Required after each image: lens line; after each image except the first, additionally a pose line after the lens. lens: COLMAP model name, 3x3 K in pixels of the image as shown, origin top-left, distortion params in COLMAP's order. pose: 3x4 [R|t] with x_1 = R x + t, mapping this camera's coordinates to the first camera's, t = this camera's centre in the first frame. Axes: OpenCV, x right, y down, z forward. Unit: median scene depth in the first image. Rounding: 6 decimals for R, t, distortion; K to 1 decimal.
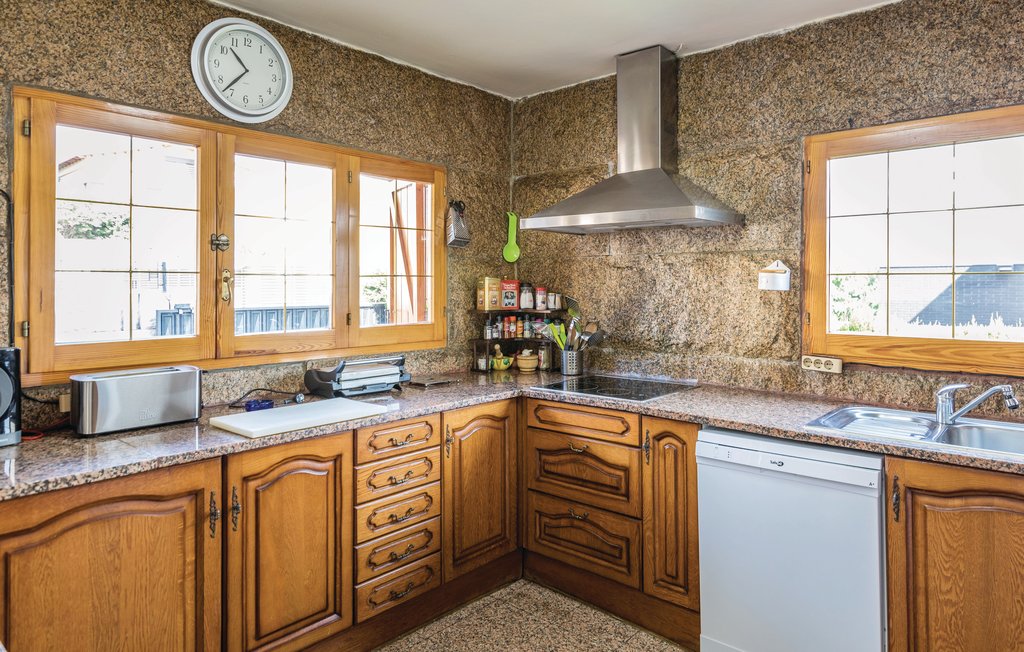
lens RADIAL K [[628.3, 0, 519.9], [0, 628.3, 284.6], [0, 0, 1]] dist [0.007670, 0.002740]
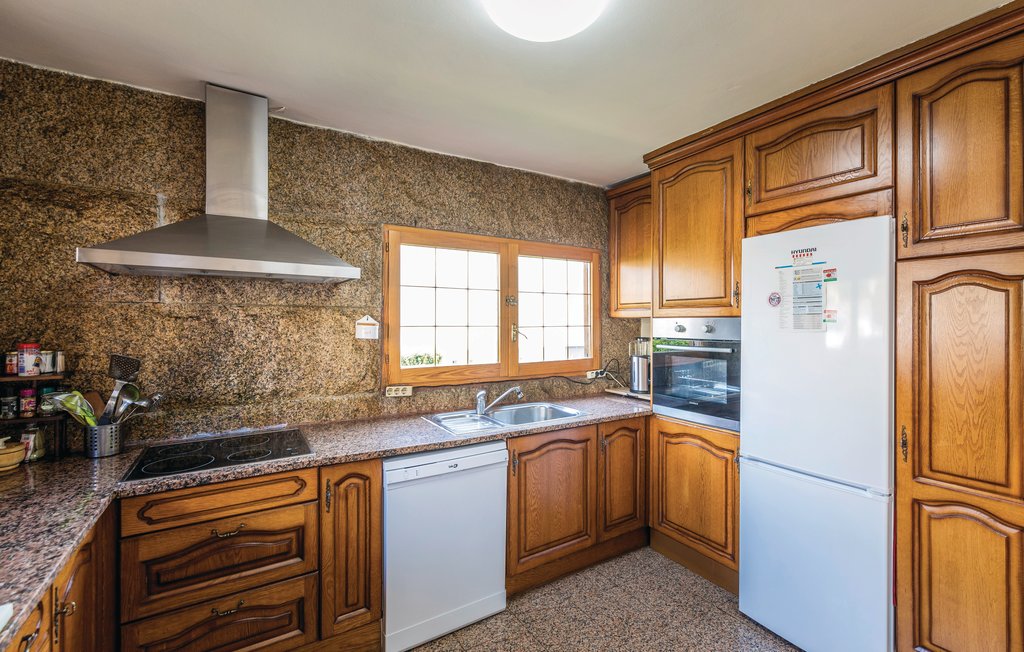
lens RADIAL K [[452.3, 0, 513.7], [0, 452.3, 321.0], [0, 0, 1]] dist [0.002702, 0.000284]
pose [[0.284905, 0.001704, 0.958554, -0.383119], [0.001078, 0.999997, -0.002098, -0.024609], [-0.958555, 0.001631, 0.284902, 0.446522]]
